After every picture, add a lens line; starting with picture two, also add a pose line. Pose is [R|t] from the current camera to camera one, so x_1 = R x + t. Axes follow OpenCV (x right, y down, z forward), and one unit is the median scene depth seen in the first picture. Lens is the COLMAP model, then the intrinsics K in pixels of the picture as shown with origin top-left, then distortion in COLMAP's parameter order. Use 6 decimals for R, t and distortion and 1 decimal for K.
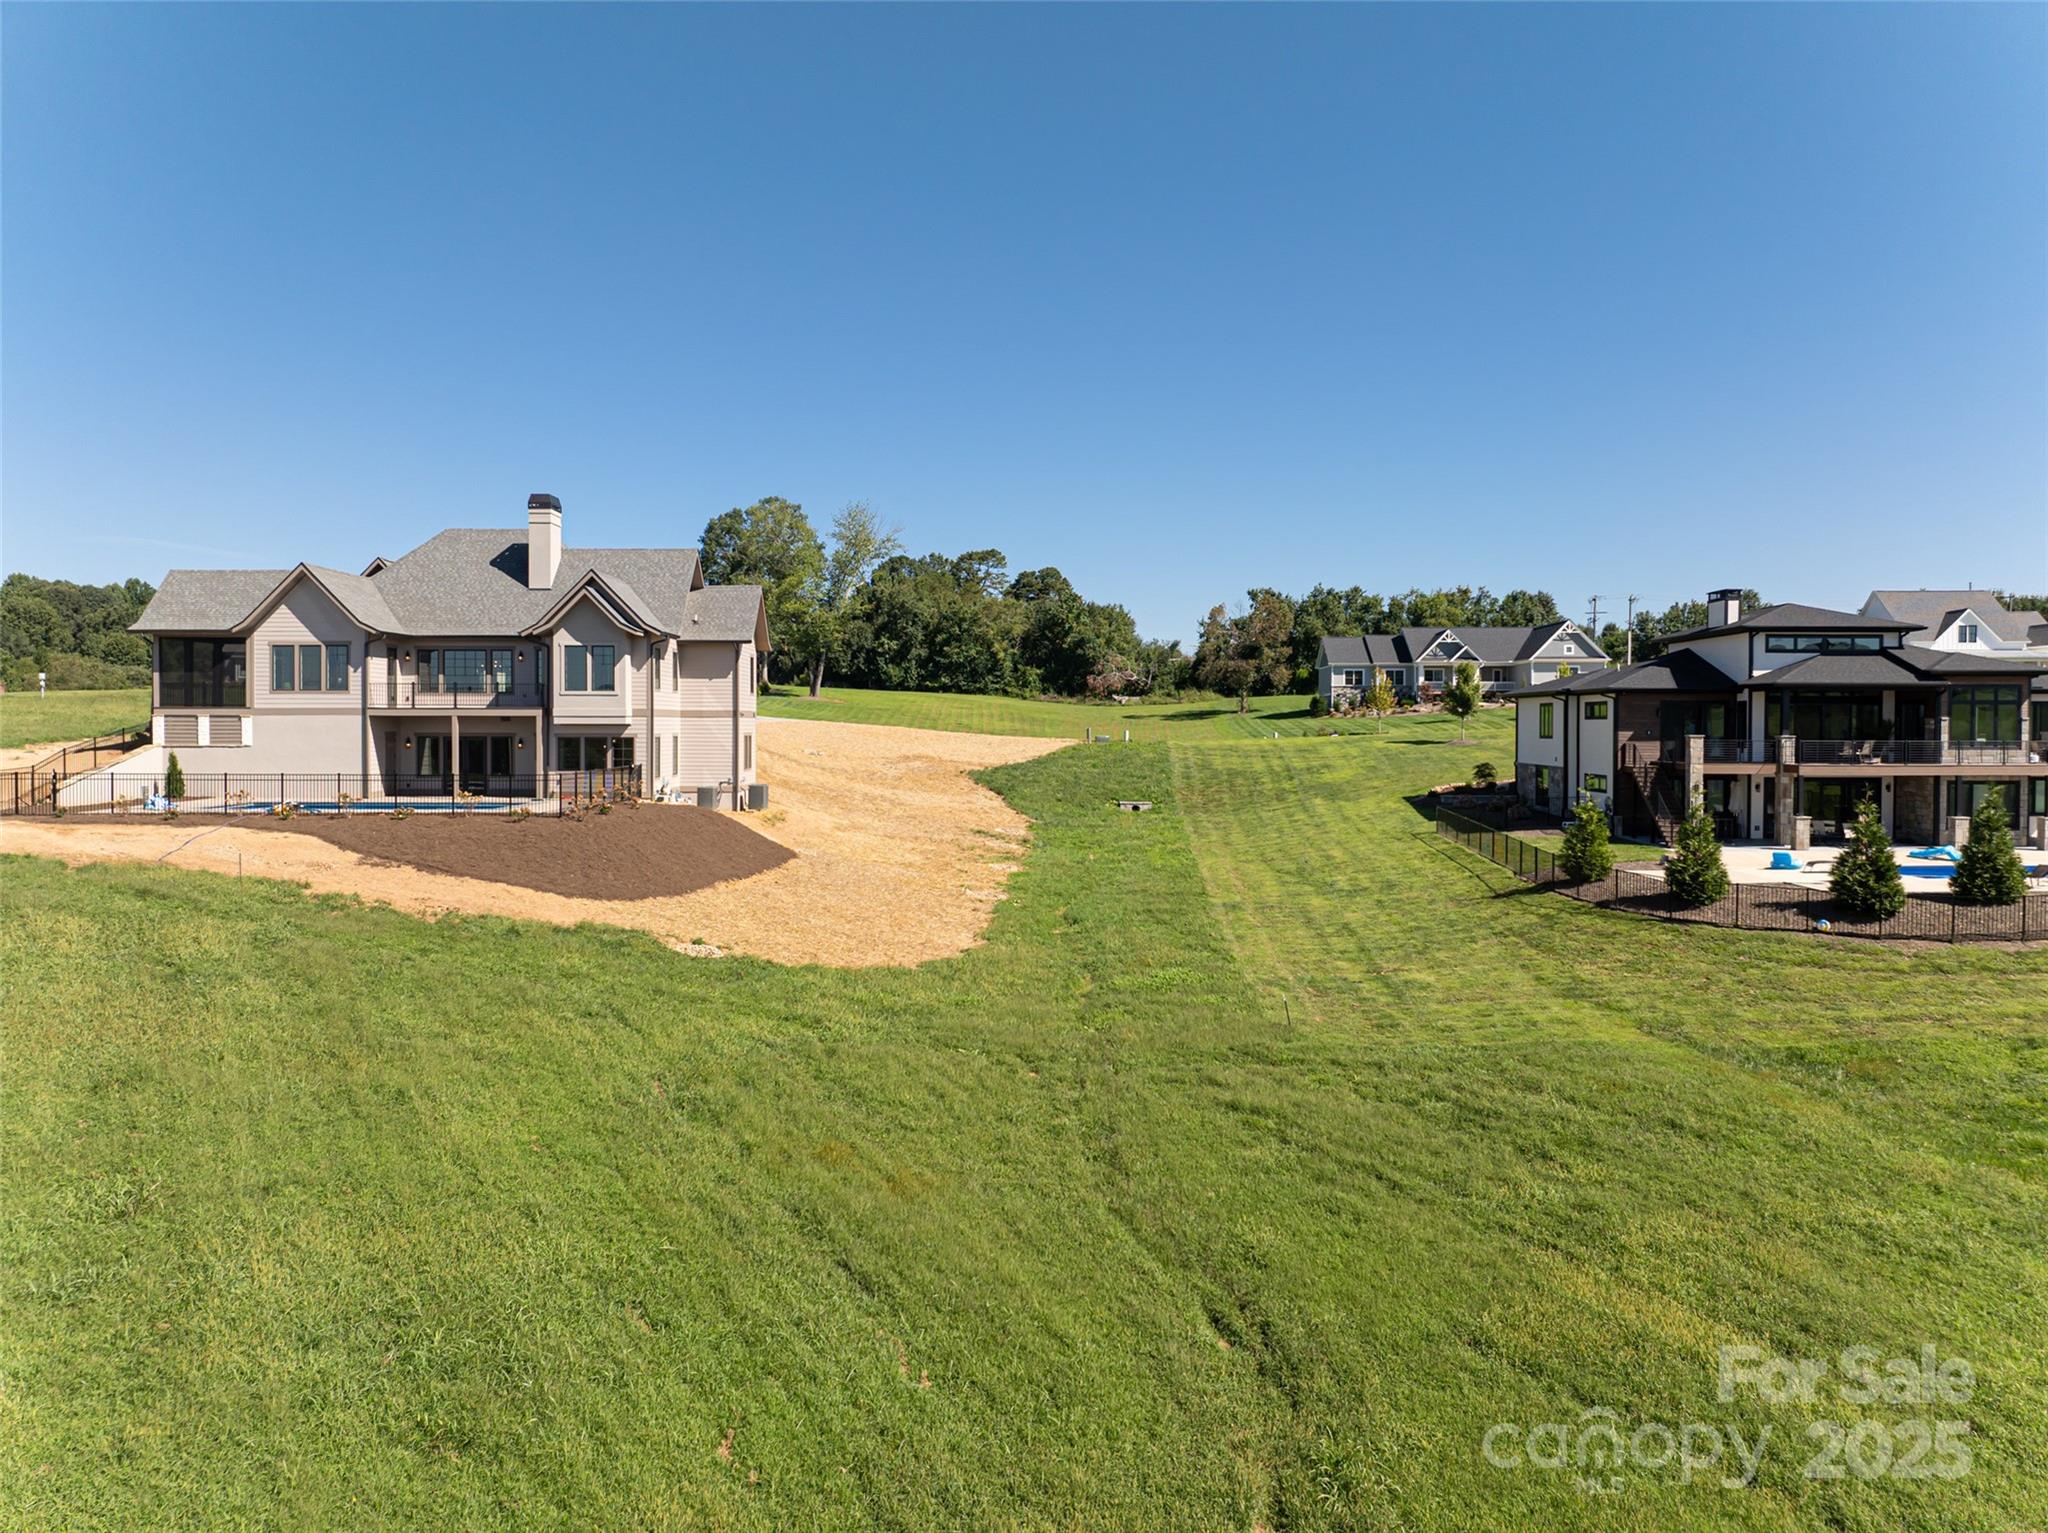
lens RADIAL K [[1404.5, 0, 1047.3], [0, 1404.5, 810.9], [0, 0, 1]] dist [-0.050645, 0.016595]
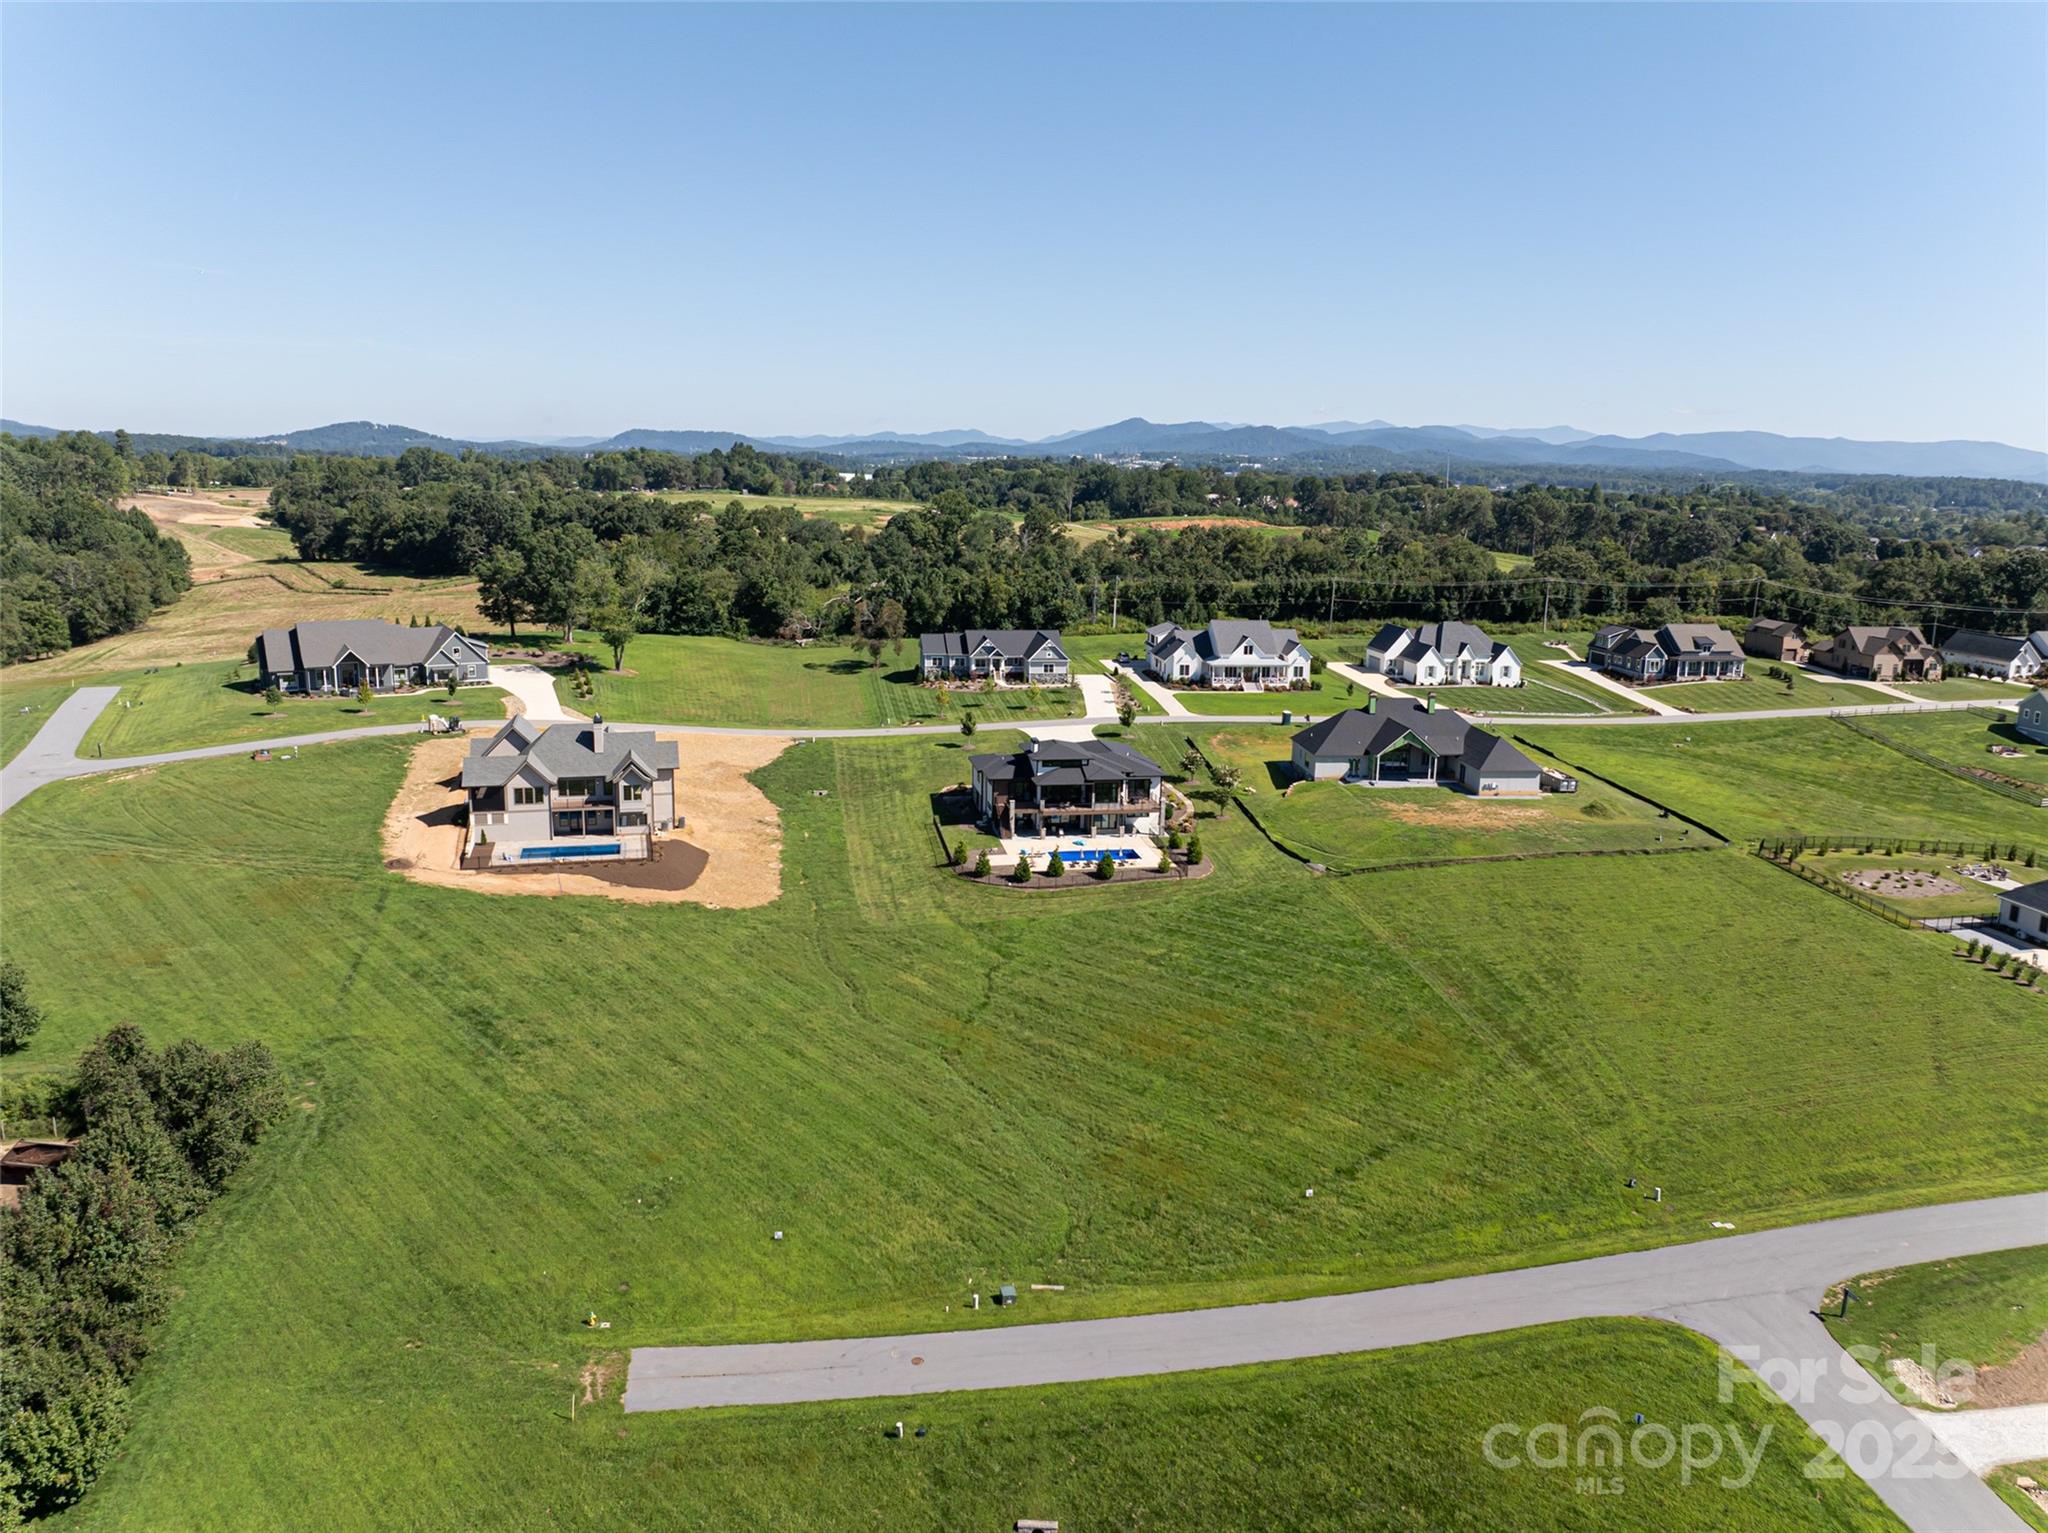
lens RADIAL K [[1404.5, 0, 1012.1], [0, 1404.5, 760.3], [0, 0, 1]] dist [-0.050645, 0.016595]
pose [[0.977197, -0.030586, 0.210118, -0.068240], [0.000113, 0.989645, 0.143534, -0.235395], [-0.212333, -0.140237, 0.967082, -0.783726]]
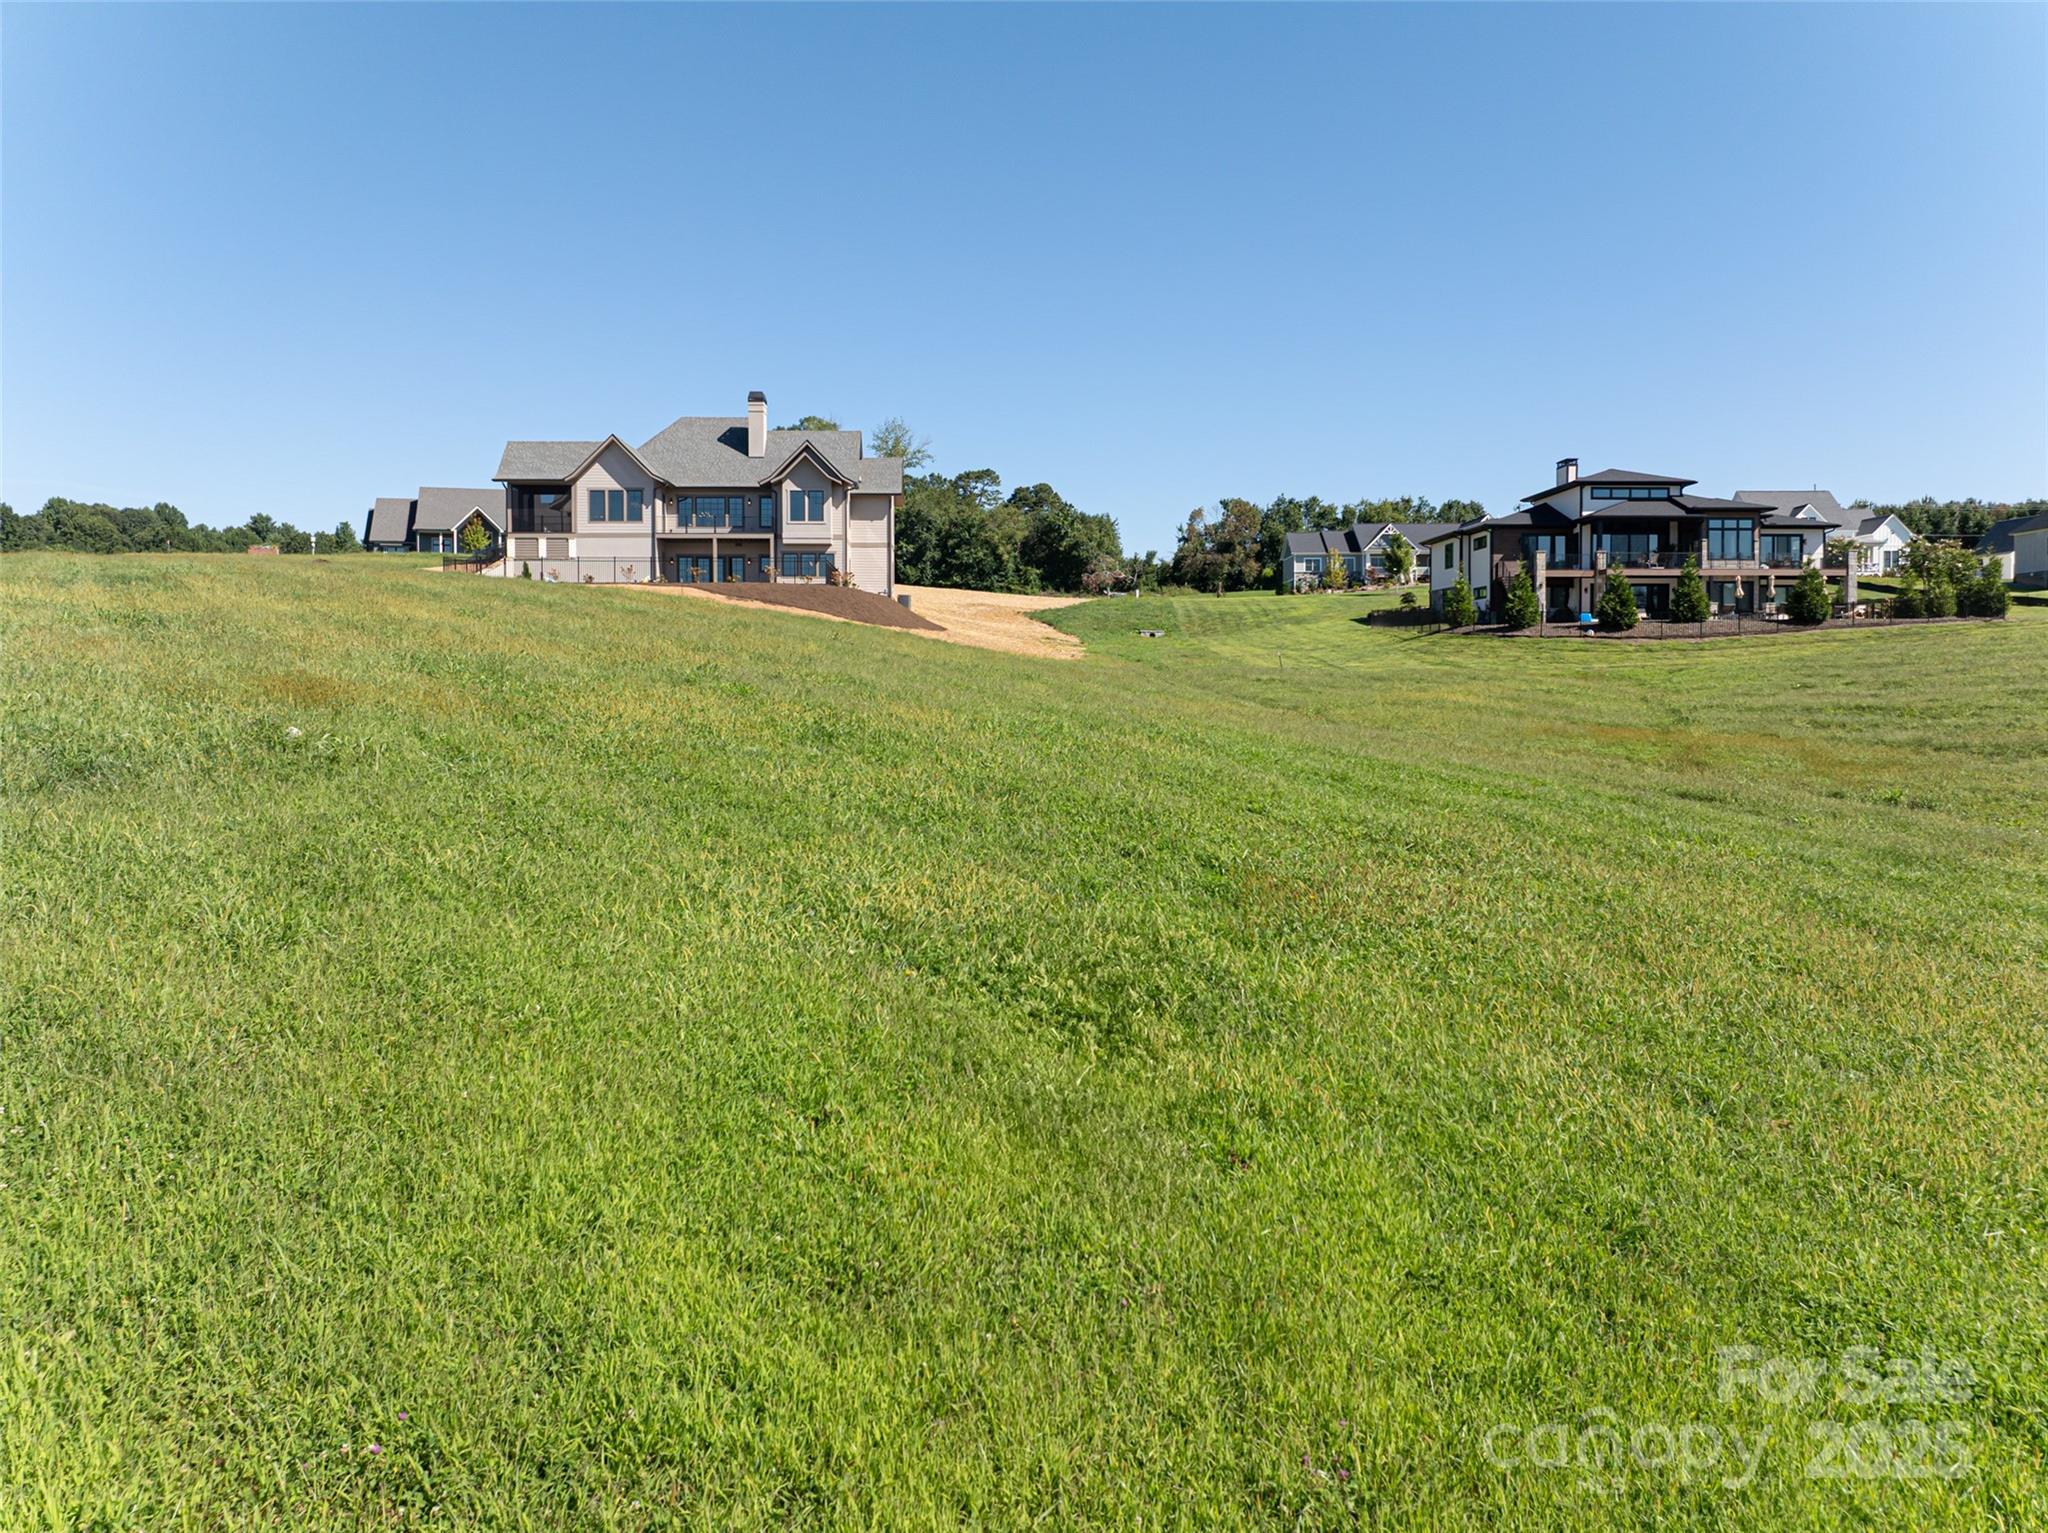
lens RADIAL K [[1404.5, 0, 1036.5], [0, 1404.5, 767.7], [0, 0, 1]] dist [-0.050645, 0.016595]
pose [[0.999742, -0.004237, 0.022305, -0.047395], [0.003951, 0.999910, 0.012847, 0.064938], [-0.022358, -0.012756, 0.999669, -0.206005]]
